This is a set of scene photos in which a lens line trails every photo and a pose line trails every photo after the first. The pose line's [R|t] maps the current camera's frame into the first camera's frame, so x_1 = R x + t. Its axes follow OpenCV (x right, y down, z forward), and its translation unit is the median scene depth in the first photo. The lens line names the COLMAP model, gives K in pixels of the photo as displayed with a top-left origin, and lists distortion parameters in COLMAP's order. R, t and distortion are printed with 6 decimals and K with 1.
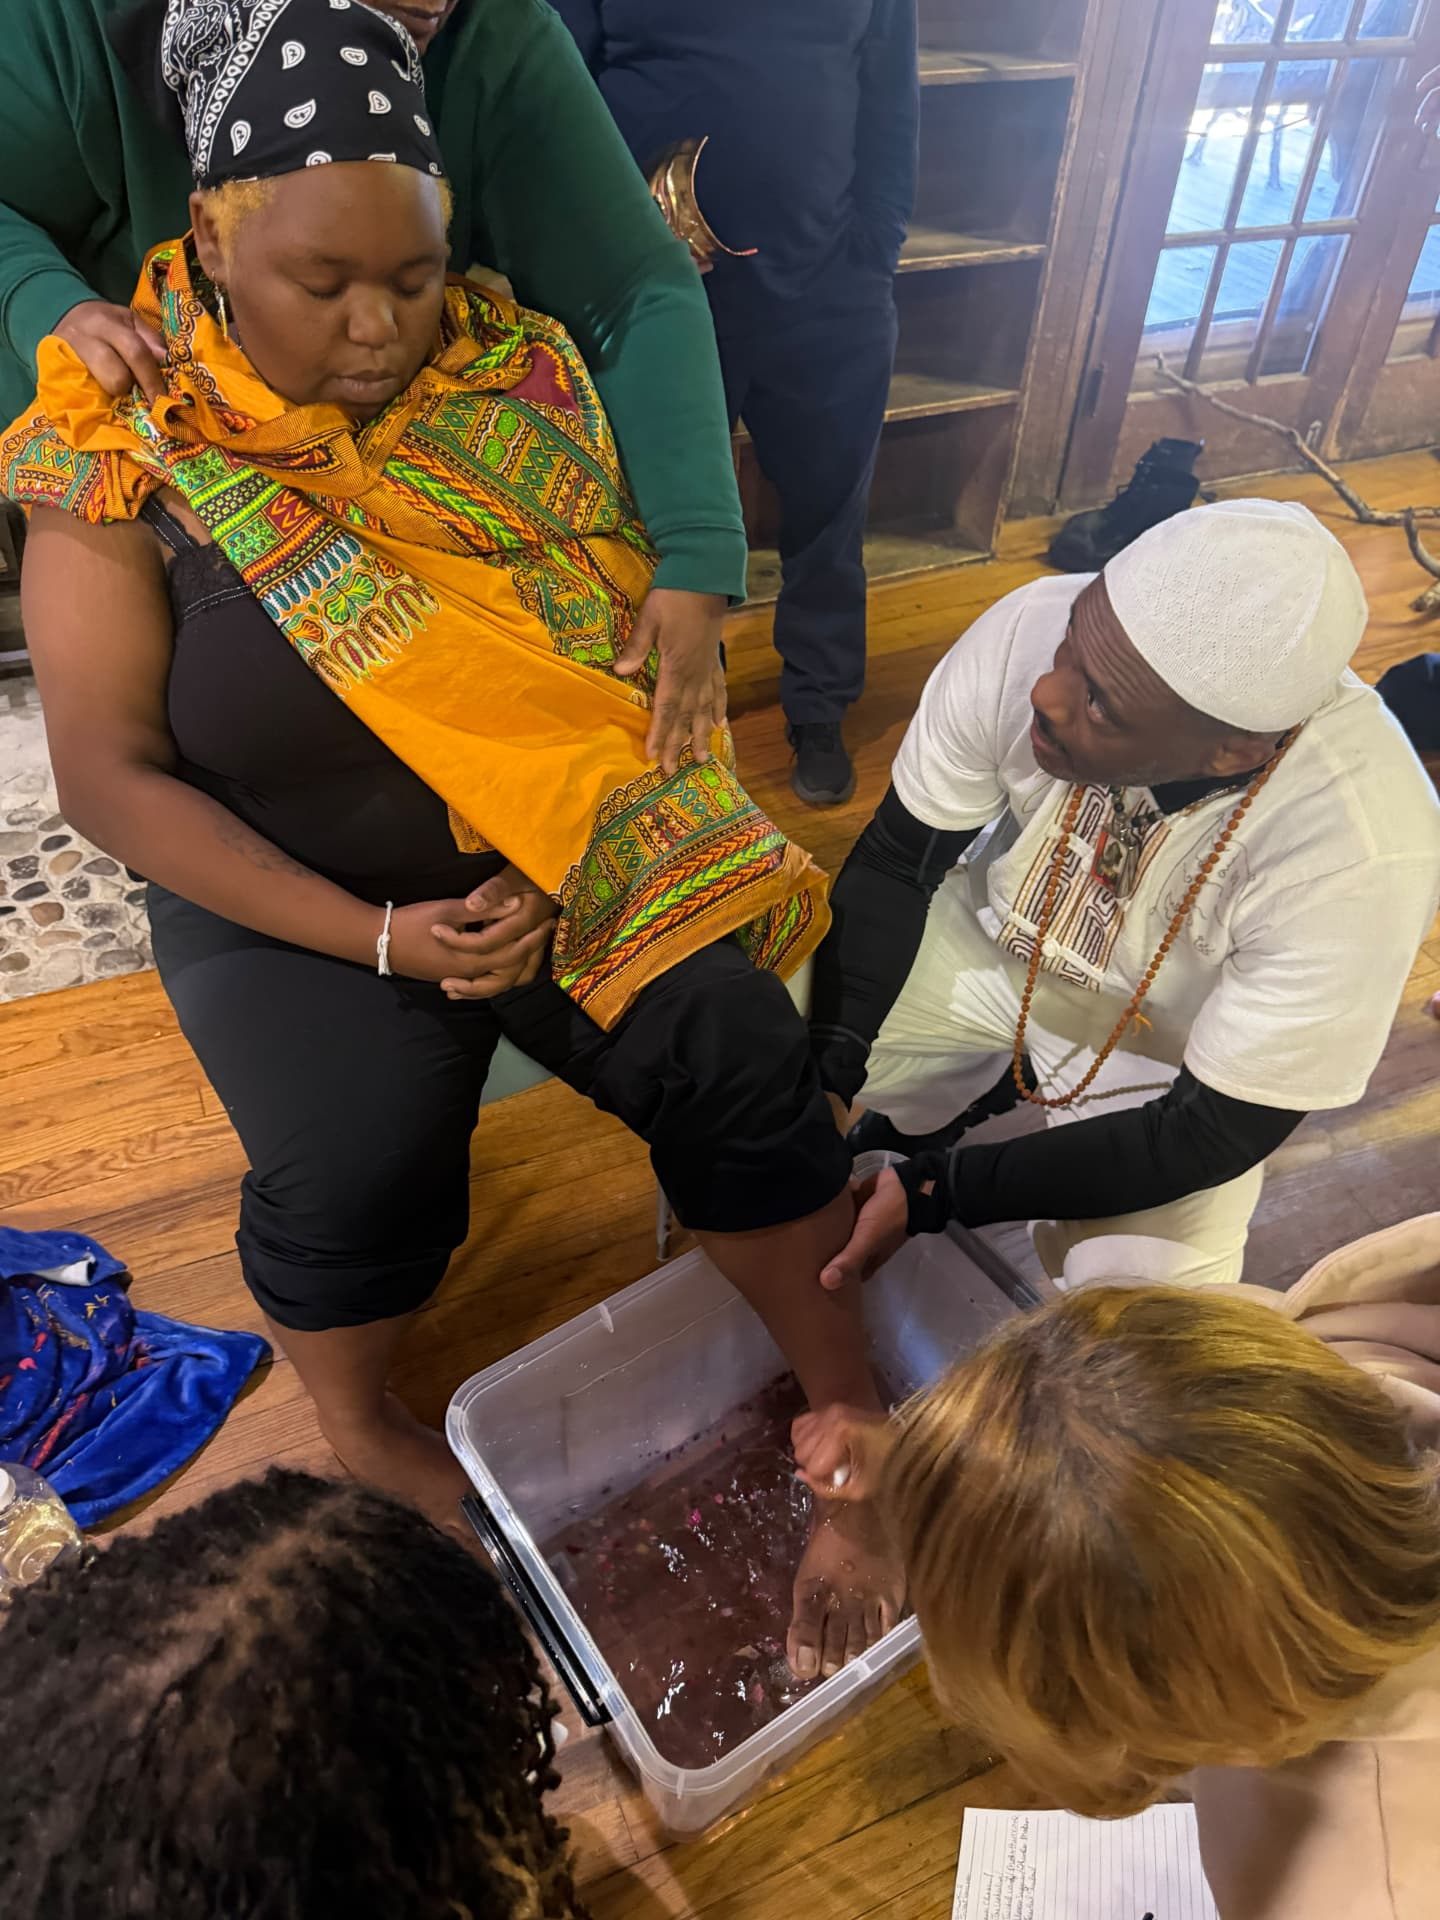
lens RADIAL K [[1391.3, 0, 707.4], [0, 1391.3, 978.8], [0, 0, 1]] dist [0.011110, -0.014146]
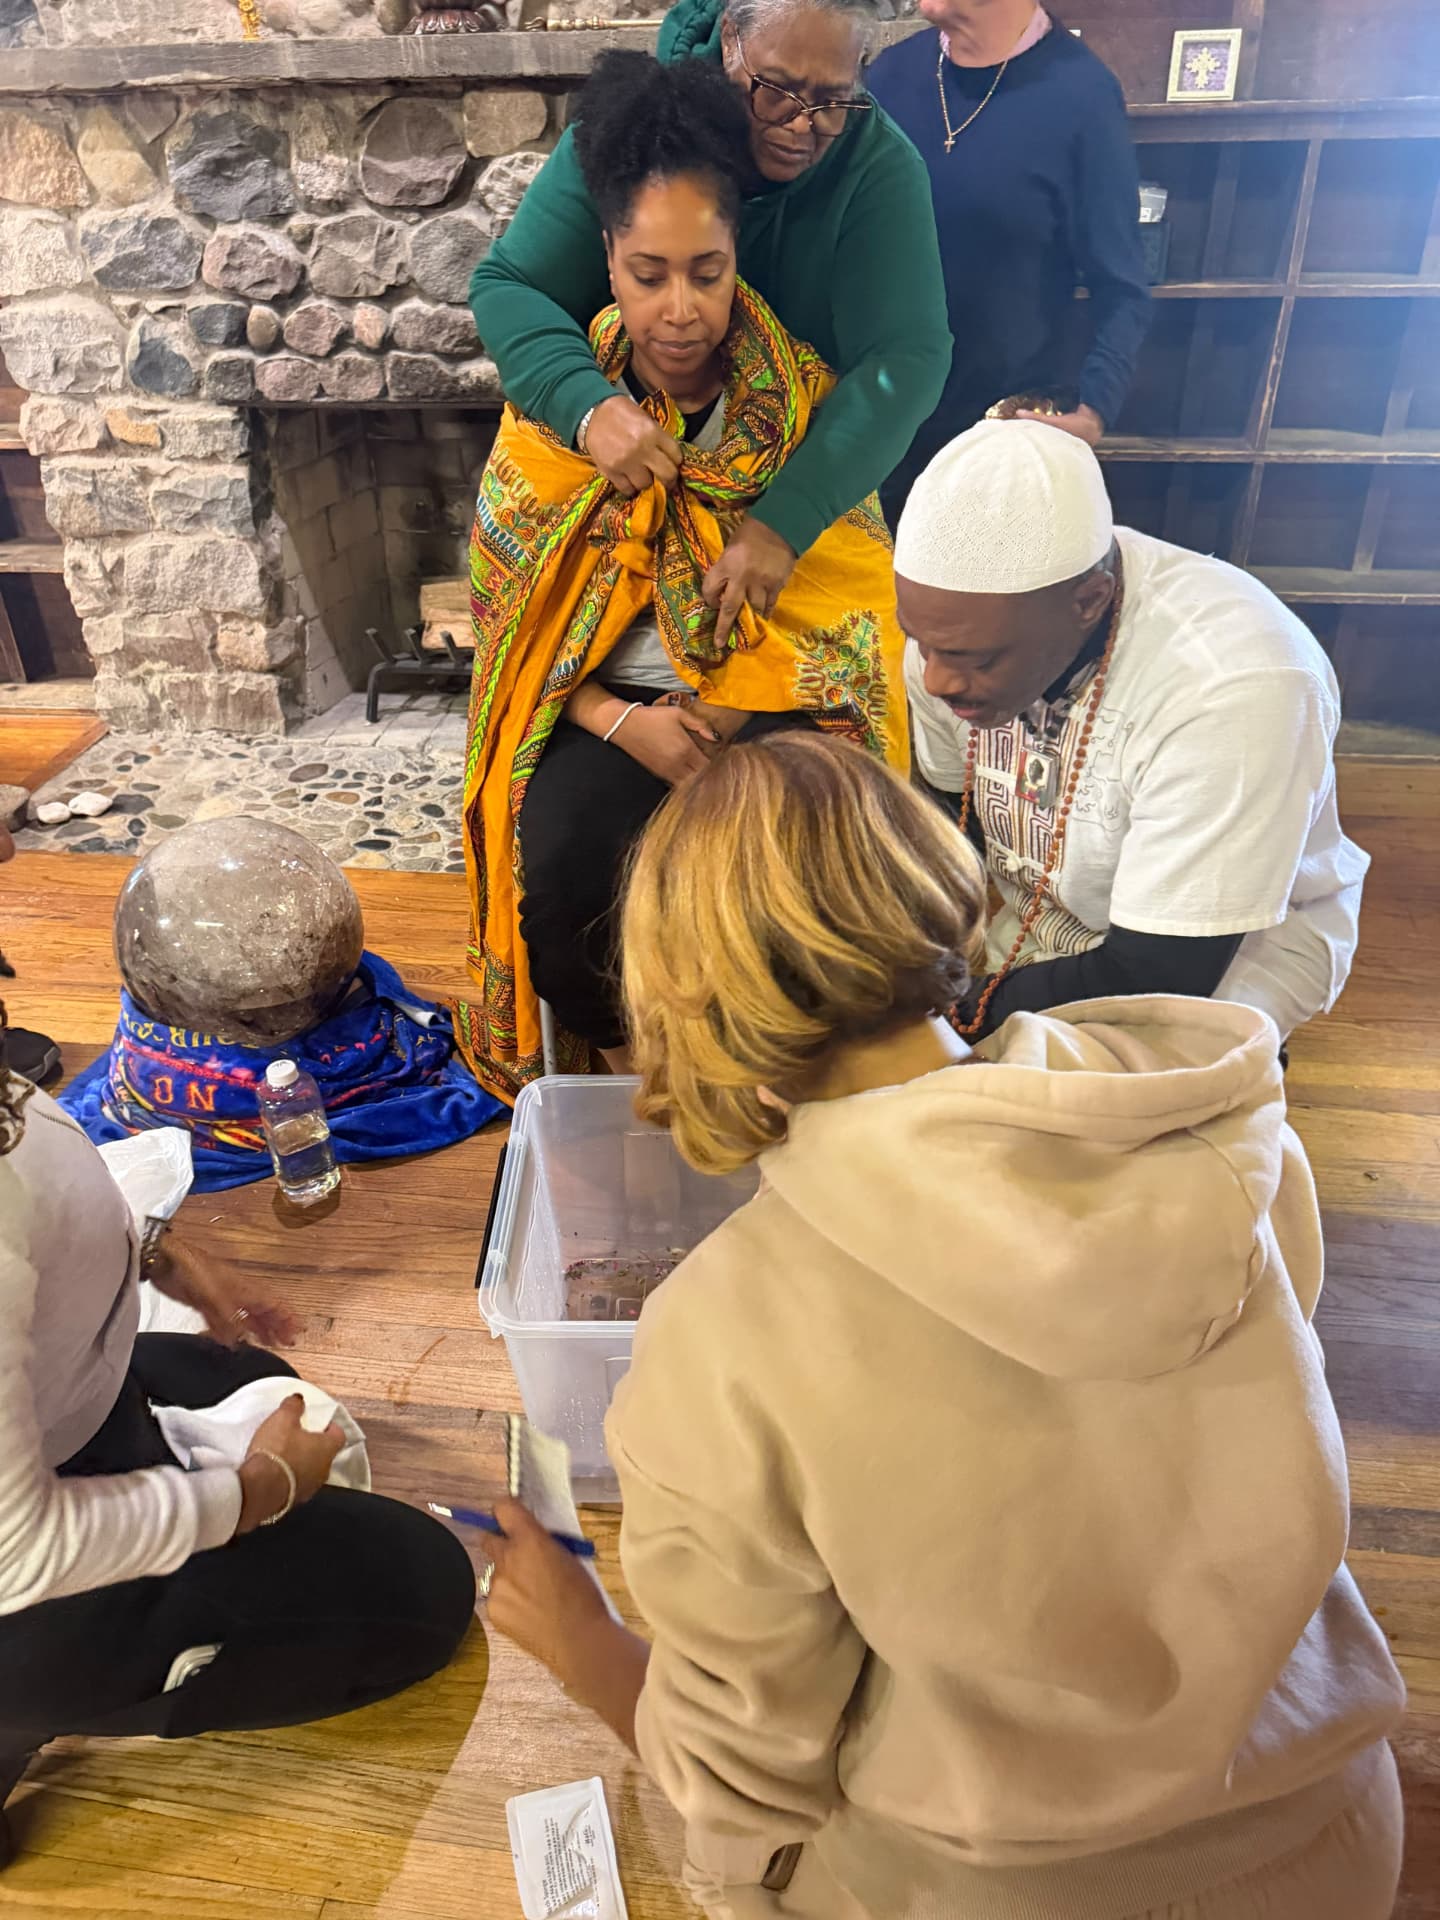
lens RADIAL K [[1391.3, 0, 716.4], [0, 1391.3, 972.6], [0, 0, 1]] dist [0.011110, -0.014146]
pose [[0.847095, 0.240008, -0.474158, 0.322849], [-0.324268, 0.940302, -0.103353, 0.163941], [0.421047, 0.241304, 0.874352, -0.063436]]
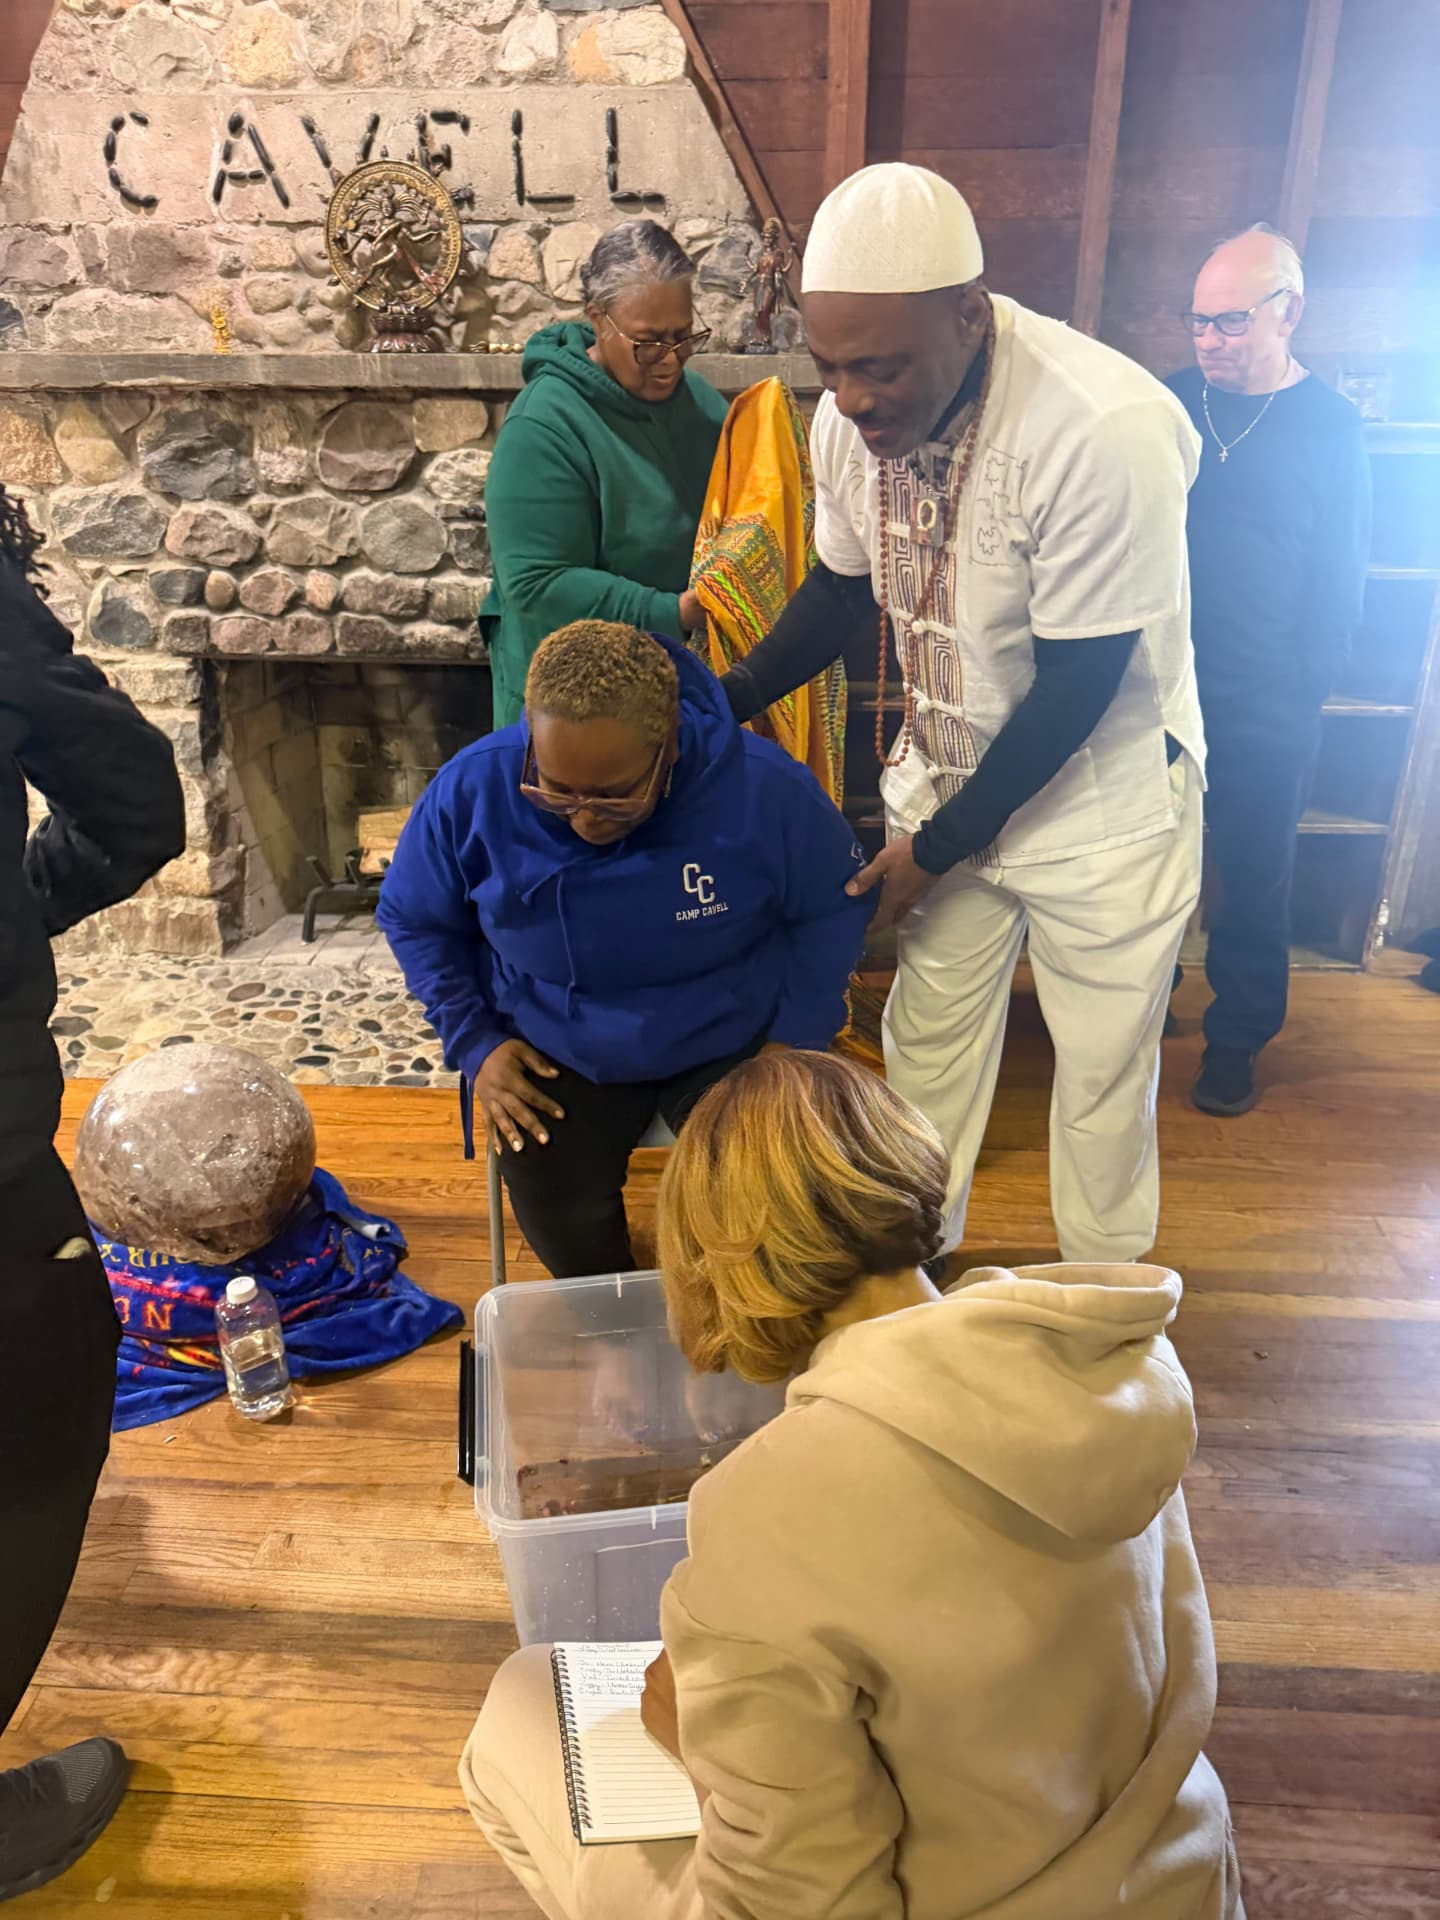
lens RADIAL K [[1391.3, 0, 733.8], [0, 1391.3, 952.8], [0, 0, 1]] dist [0.011110, -0.014146]
pose [[0.889233, 0.153867, -0.430802, 0.335979], [-0.290789, 0.917111, -0.272668, 0.174486], [0.353139, 0.367738, 0.860268, -0.149136]]
